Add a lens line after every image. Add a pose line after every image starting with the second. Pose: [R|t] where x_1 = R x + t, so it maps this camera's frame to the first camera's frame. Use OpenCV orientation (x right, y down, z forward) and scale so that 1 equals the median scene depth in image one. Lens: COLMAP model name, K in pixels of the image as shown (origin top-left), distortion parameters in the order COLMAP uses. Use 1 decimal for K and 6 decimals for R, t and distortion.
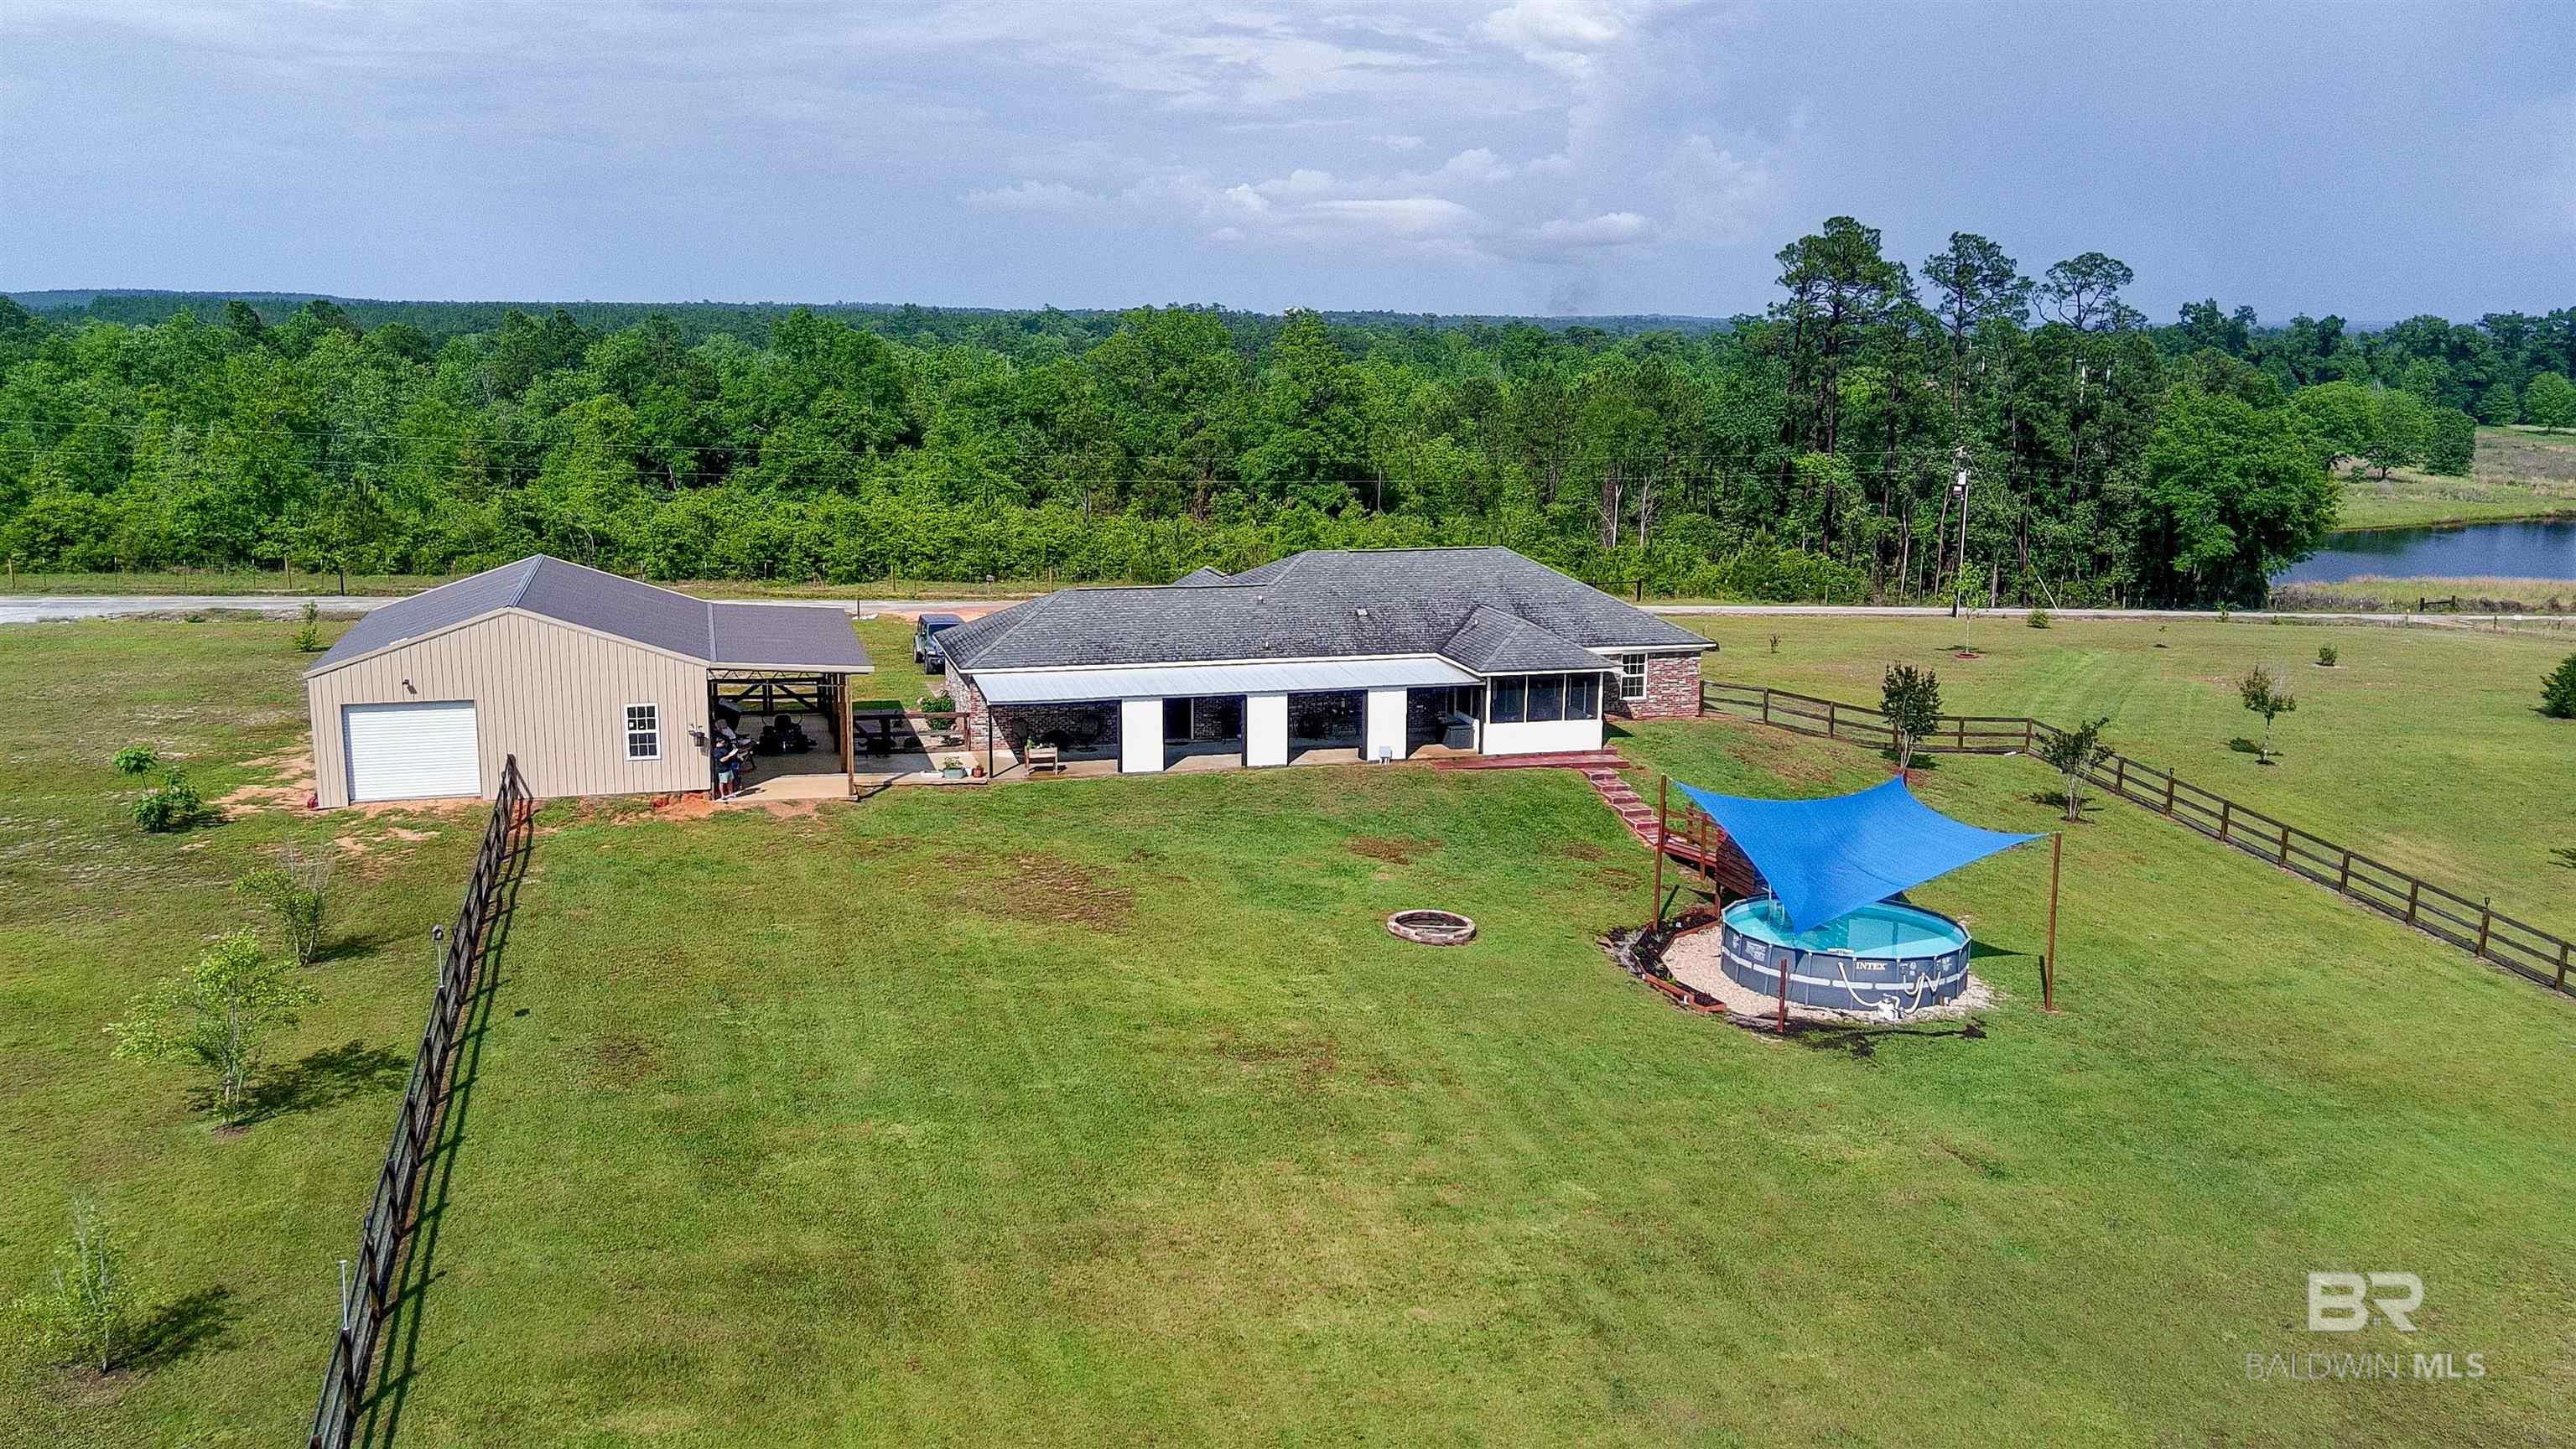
lens RADIAL K [[2132.3, 0, 1281.3], [0, 2132.3, 736.2], [0, 0, 1]] dist [0.129568, -0.217228]
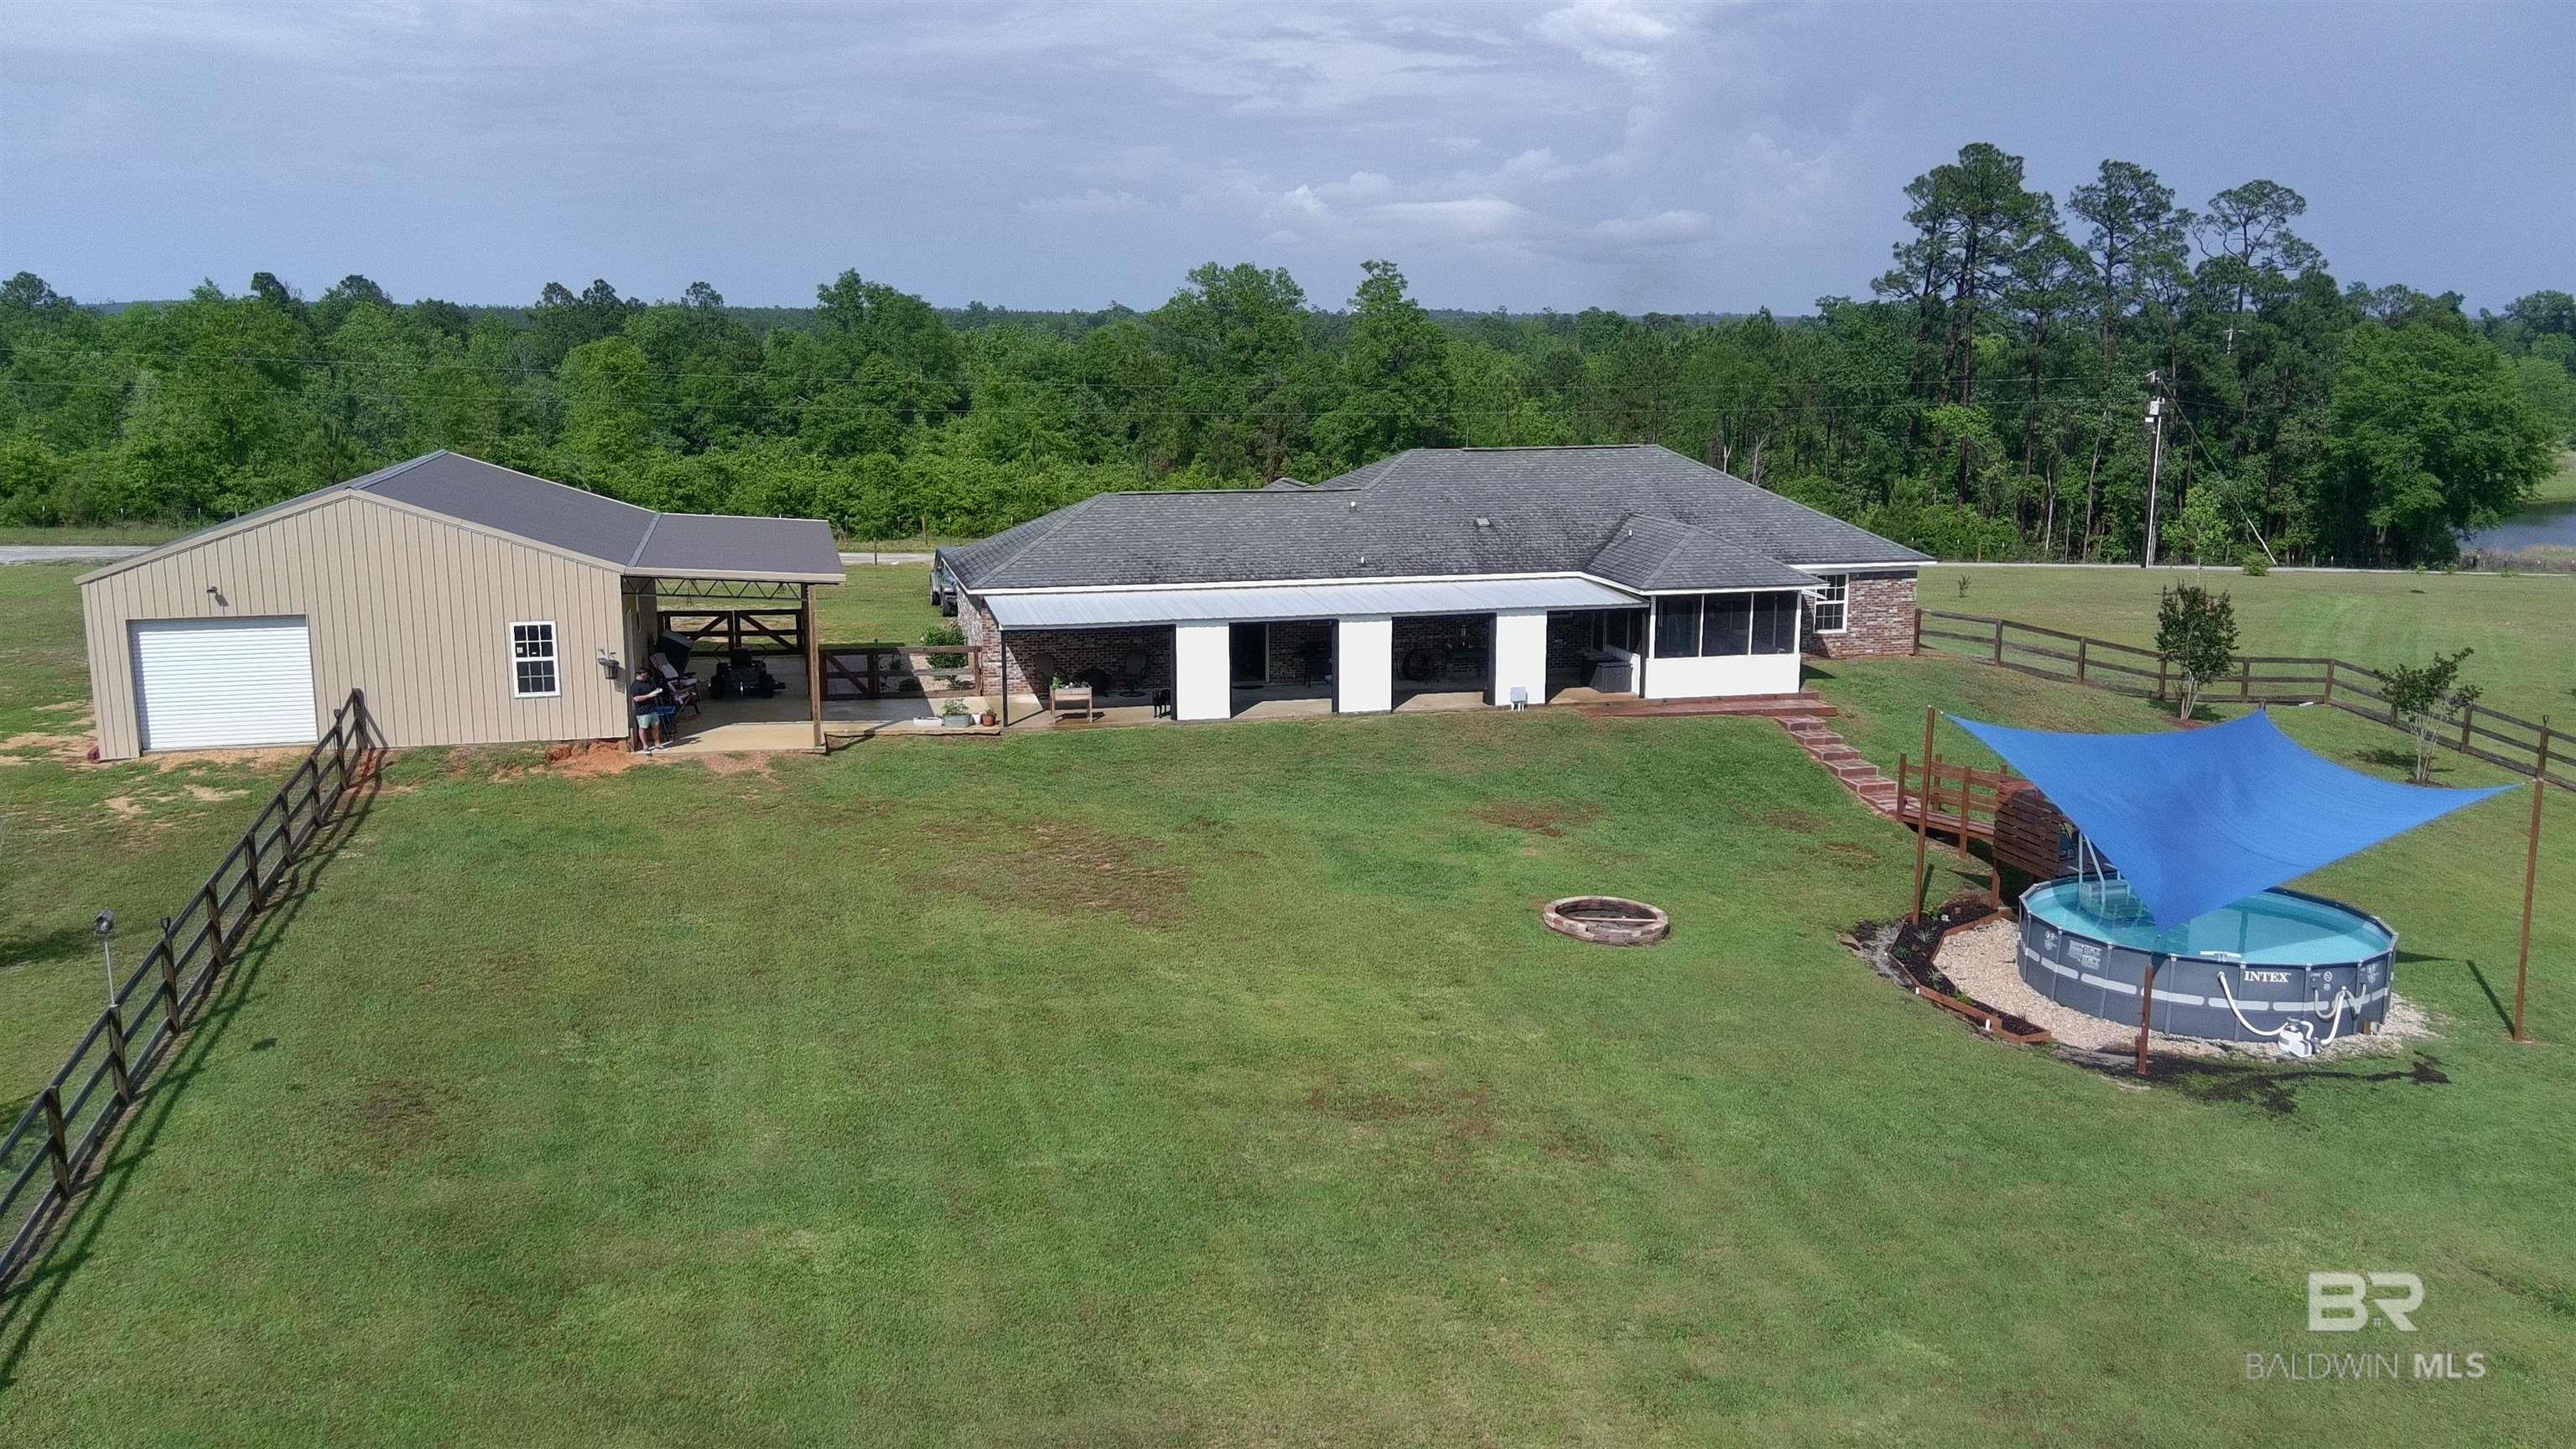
lens RADIAL K [[2132.3, 0, 1281.3], [0, 2132.3, 736.2], [0, 0, 1]] dist [0.129568, -0.217228]
pose [[0.999490, -0.002515, -0.031848, -0.012500], [0.002466, 0.999996, -0.001569, 0.023838], [0.031852, 0.001490, 0.999491, 0.233616]]
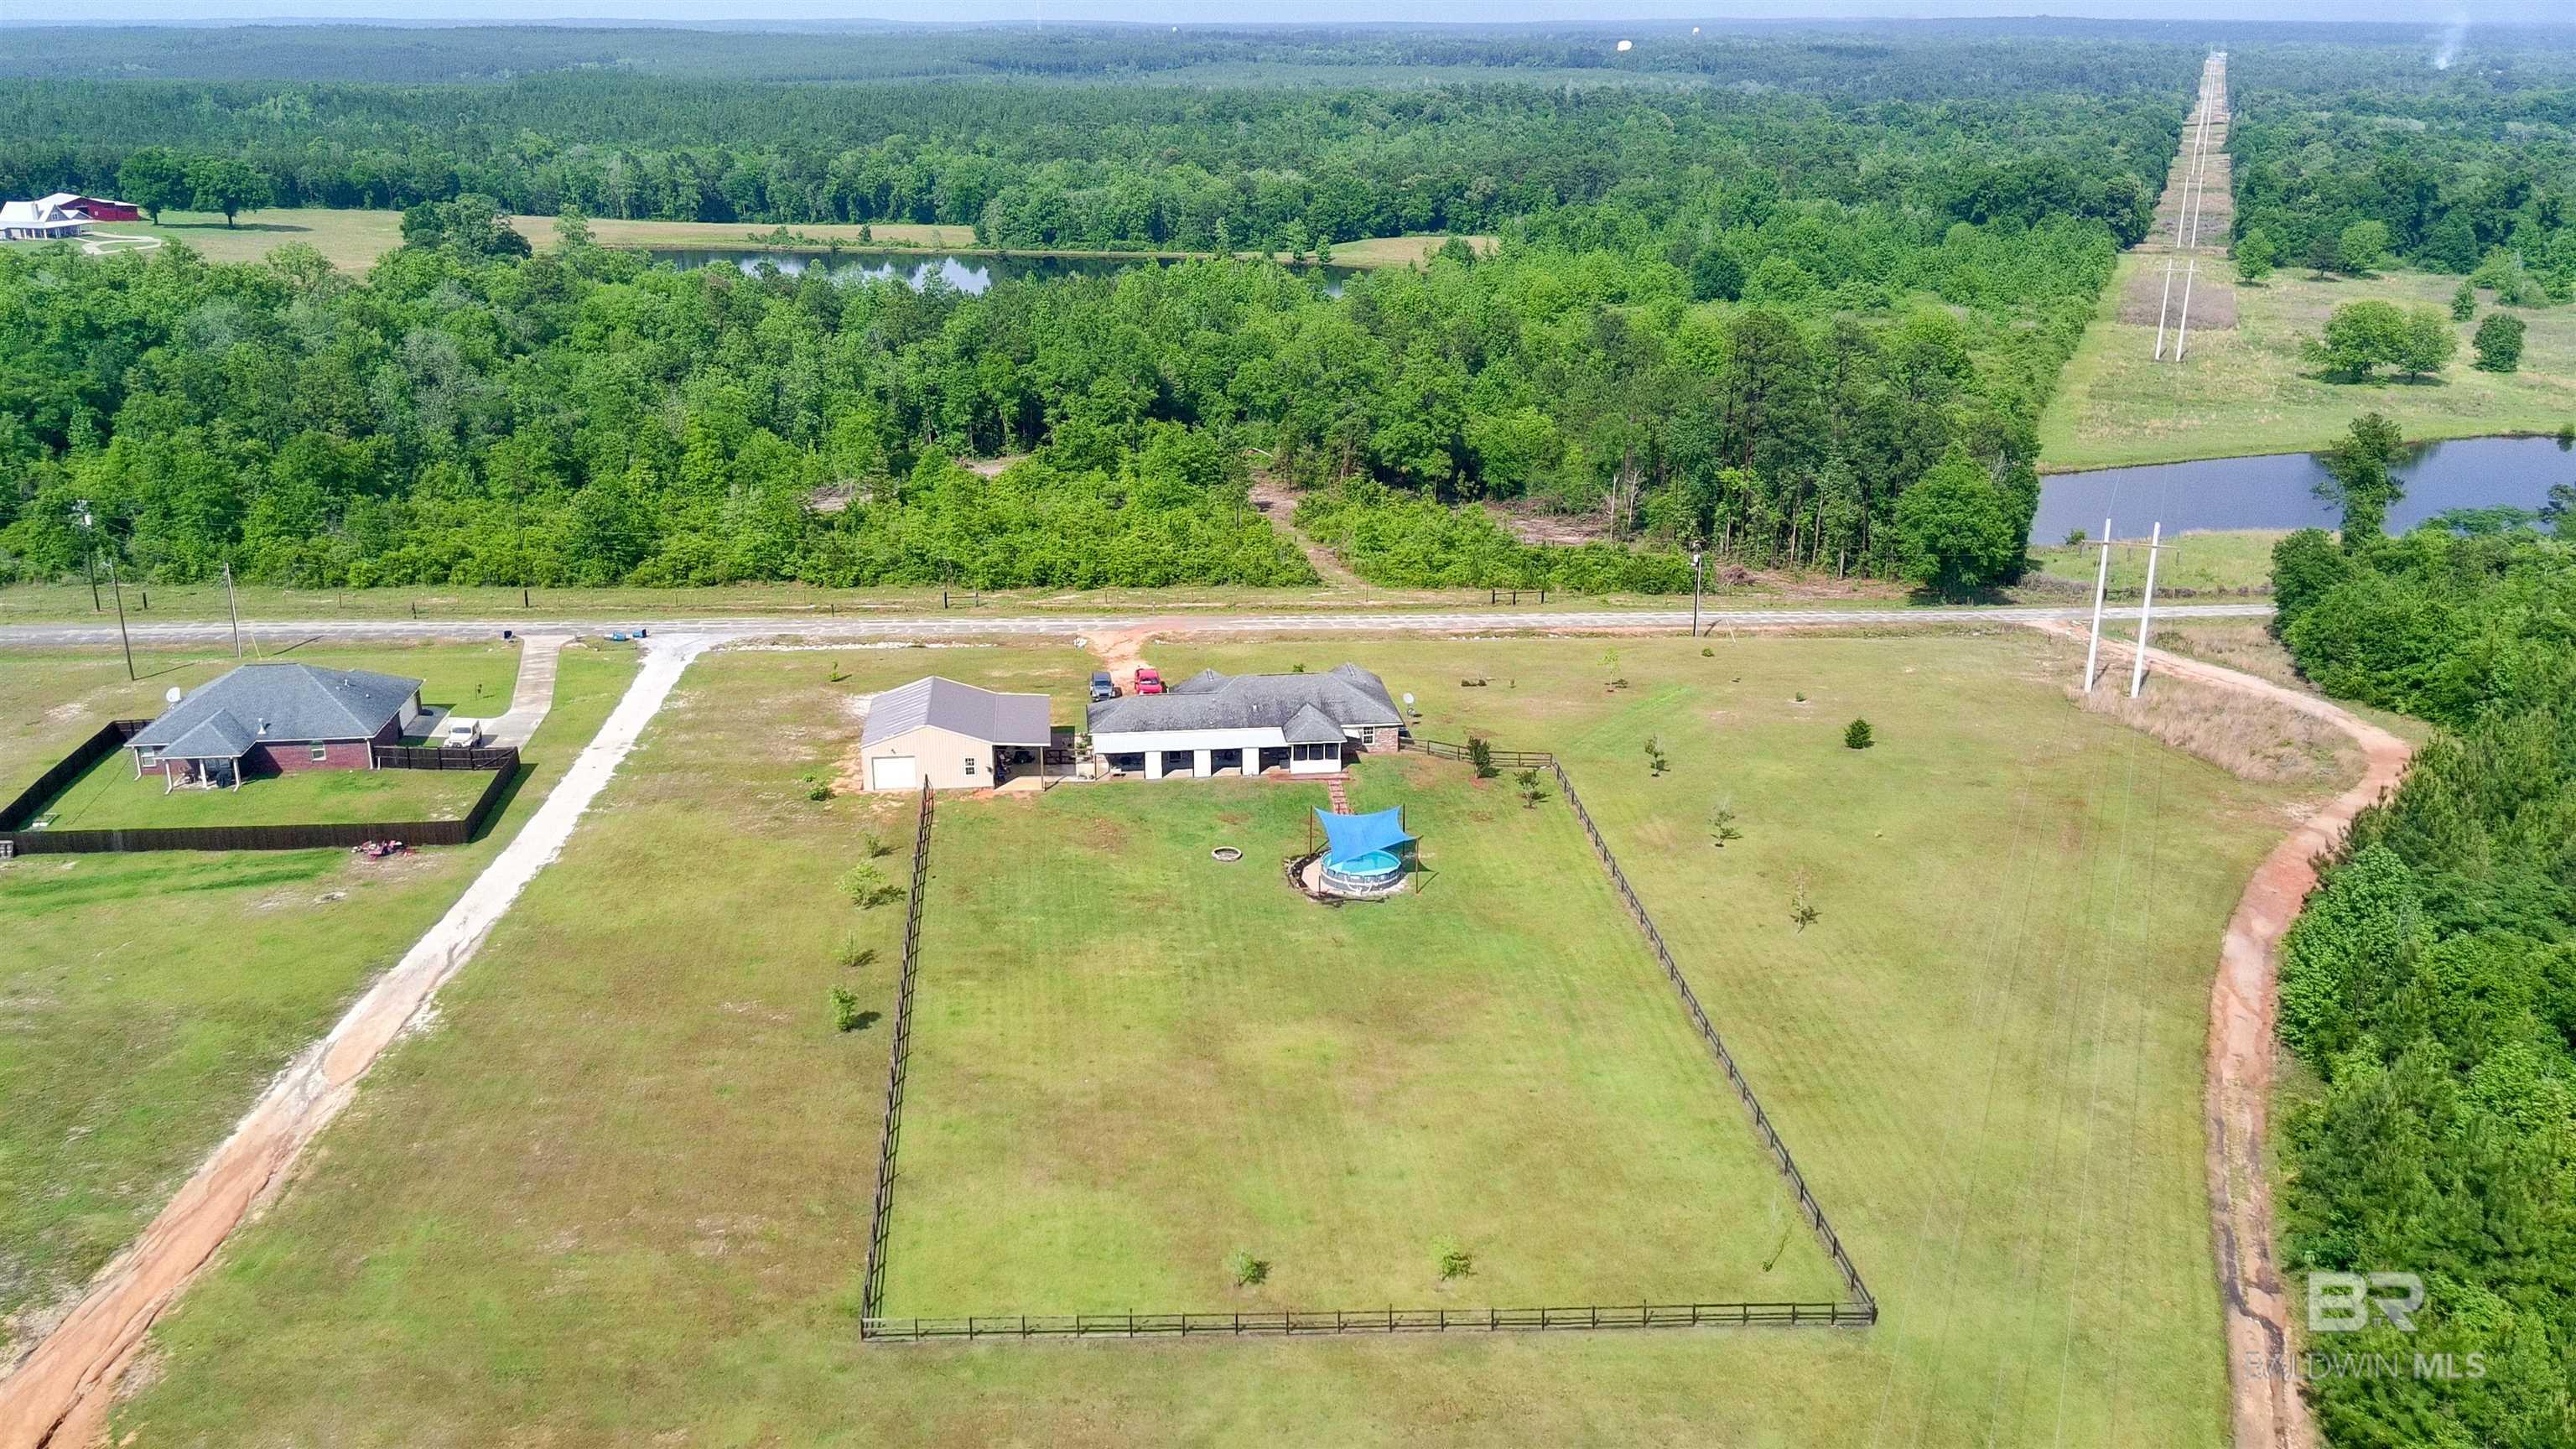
lens RADIAL K [[2132.3, 0, 1281.3], [0, 2132.3, 736.2], [0, 0, 1]] dist [0.129568, -0.217228]
pose [[0.987814, 0.041686, -0.149951, 0.478467], [-0.022213, 0.991361, 0.129267, -0.375072], [0.154044, -0.124361, 0.980206, -1.531075]]
